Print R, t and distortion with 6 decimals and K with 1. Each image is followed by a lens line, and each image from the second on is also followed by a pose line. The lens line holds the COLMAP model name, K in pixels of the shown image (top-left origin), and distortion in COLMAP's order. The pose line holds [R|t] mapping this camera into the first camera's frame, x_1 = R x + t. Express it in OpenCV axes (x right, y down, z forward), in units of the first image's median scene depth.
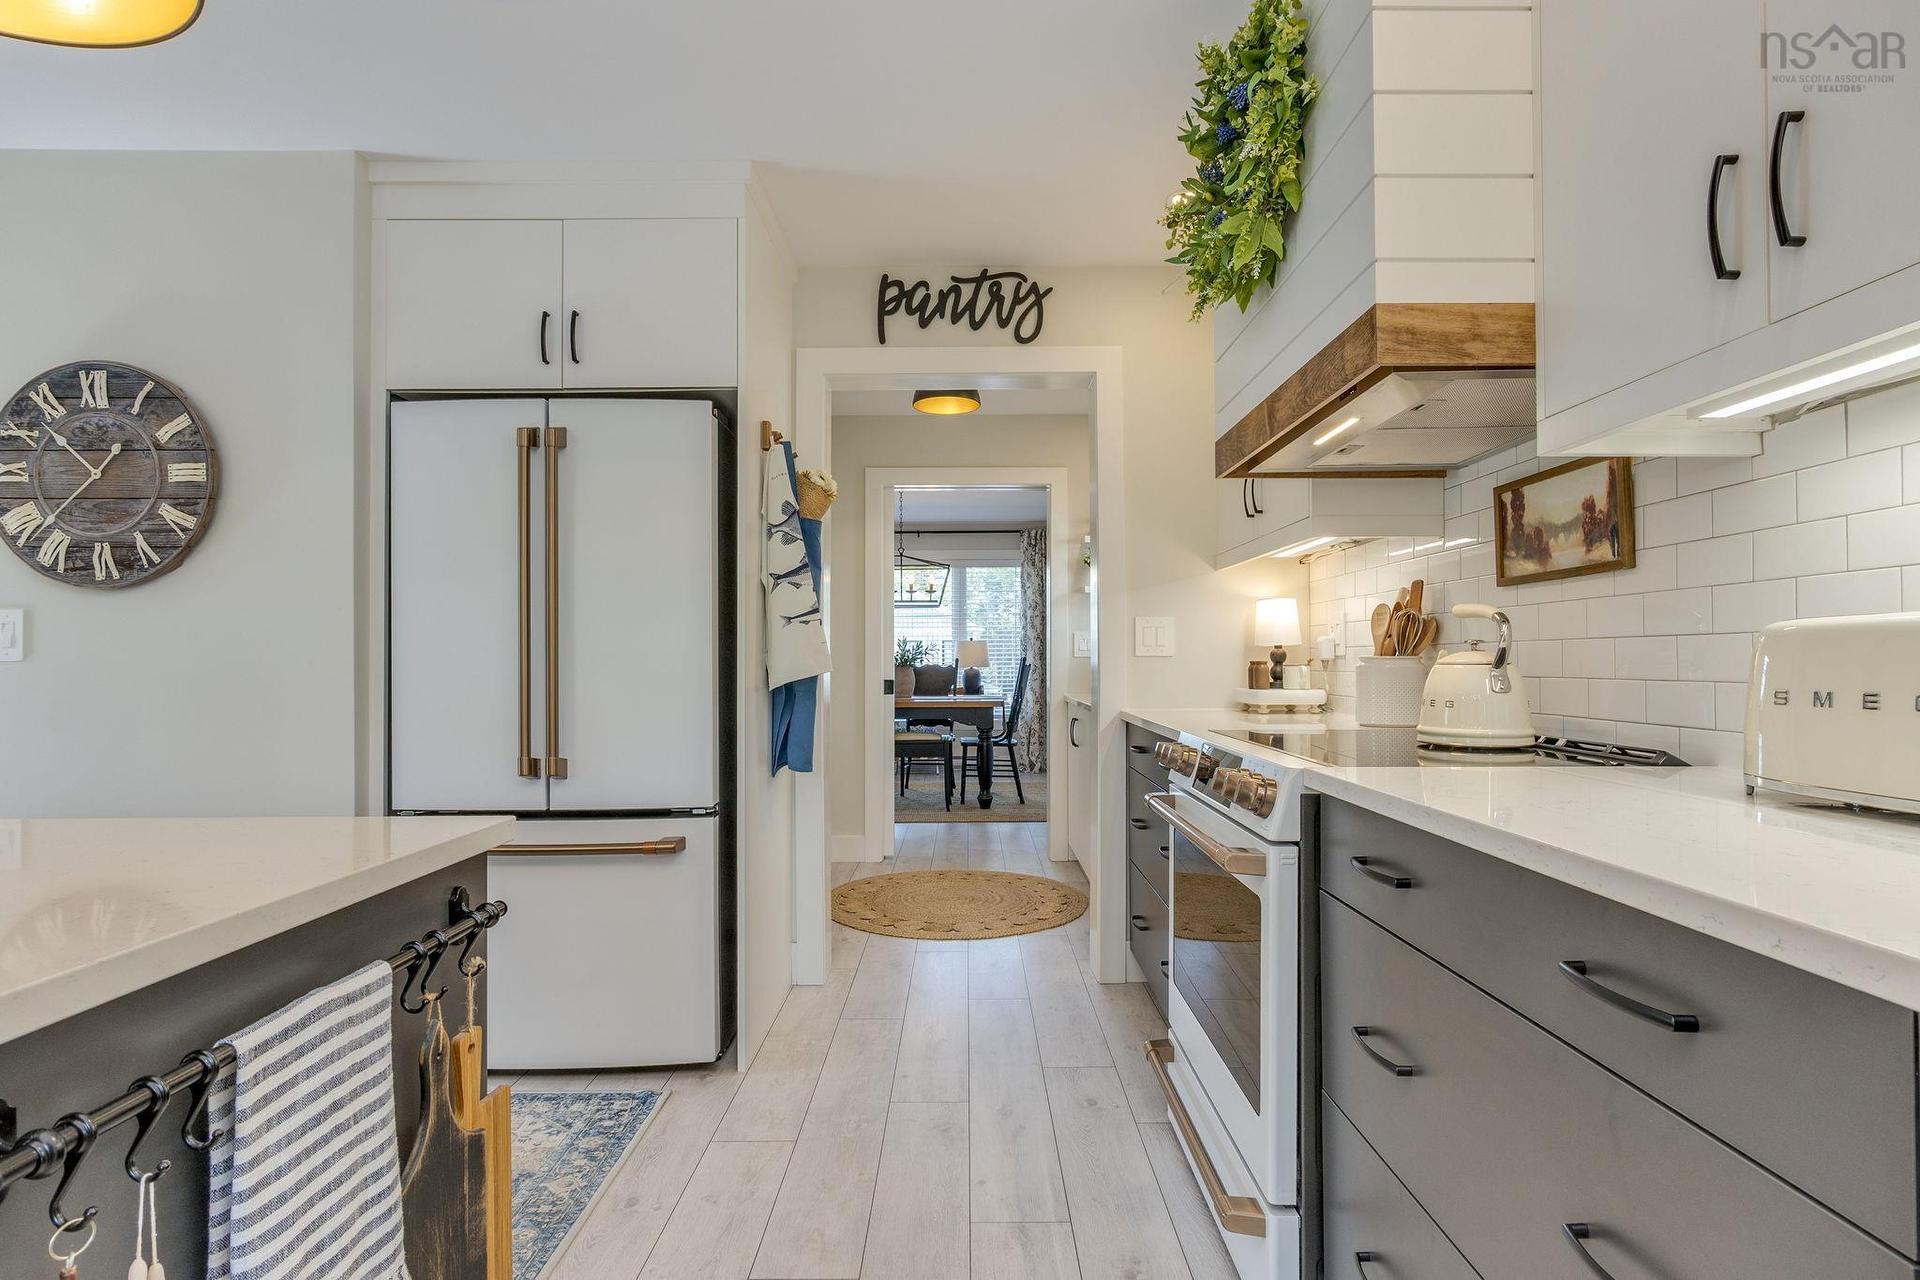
lens RADIAL K [[951.4, 0, 968.6], [0, 951.4, 640.4], [0, 0, 1]] dist [-0.000249, 0.001355]
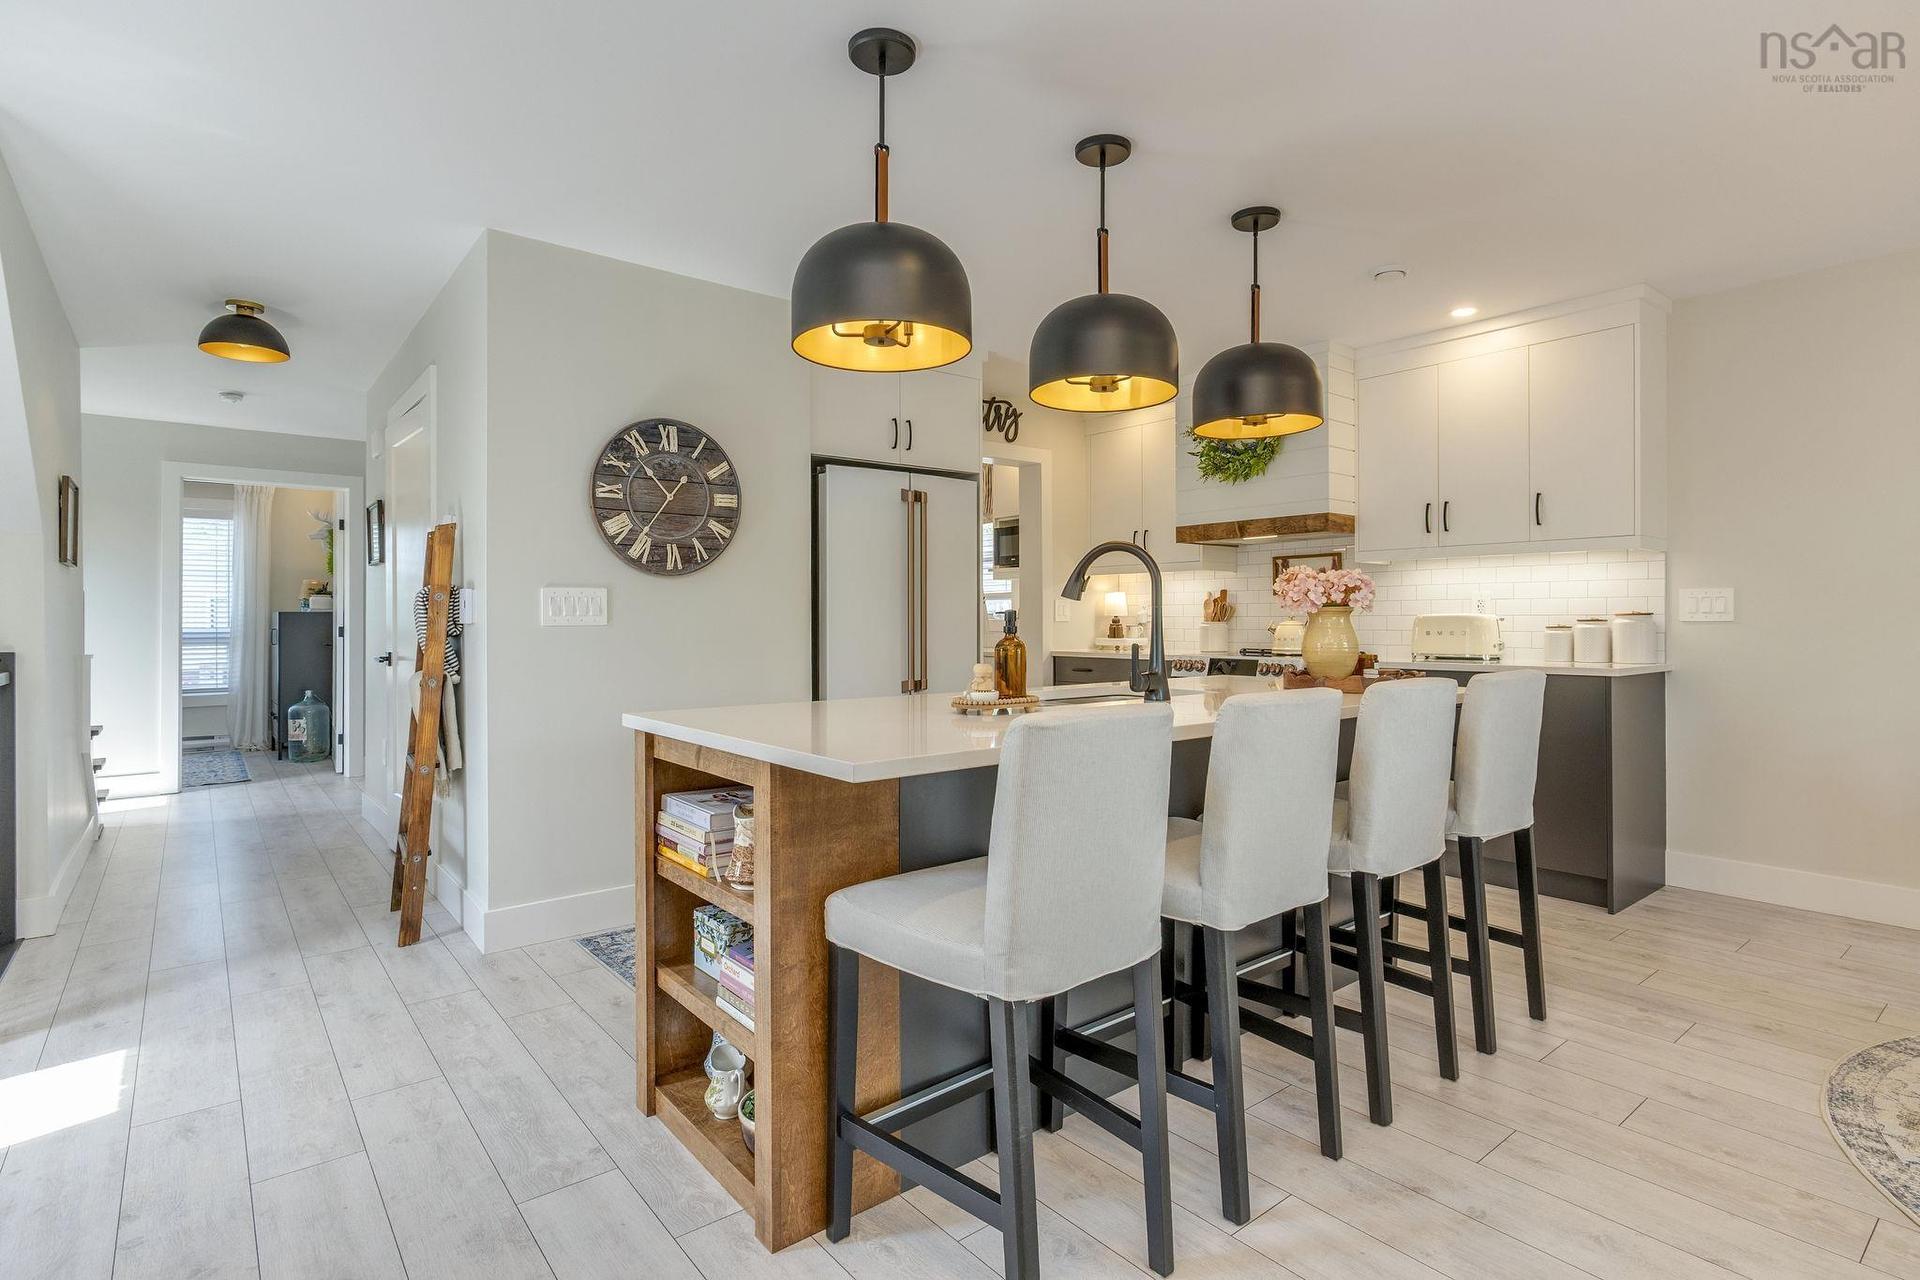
lens RADIAL K [[951.4, 0, 968.6], [0, 951.4, 640.4], [0, 0, 1]] dist [-0.000249, 0.001355]
pose [[0.774818, -0.012994, 0.632050, -1.485293], [-0.011737, 0.999321, 0.034932, -0.010957], [-0.632075, -0.034485, 0.774140, -0.428268]]
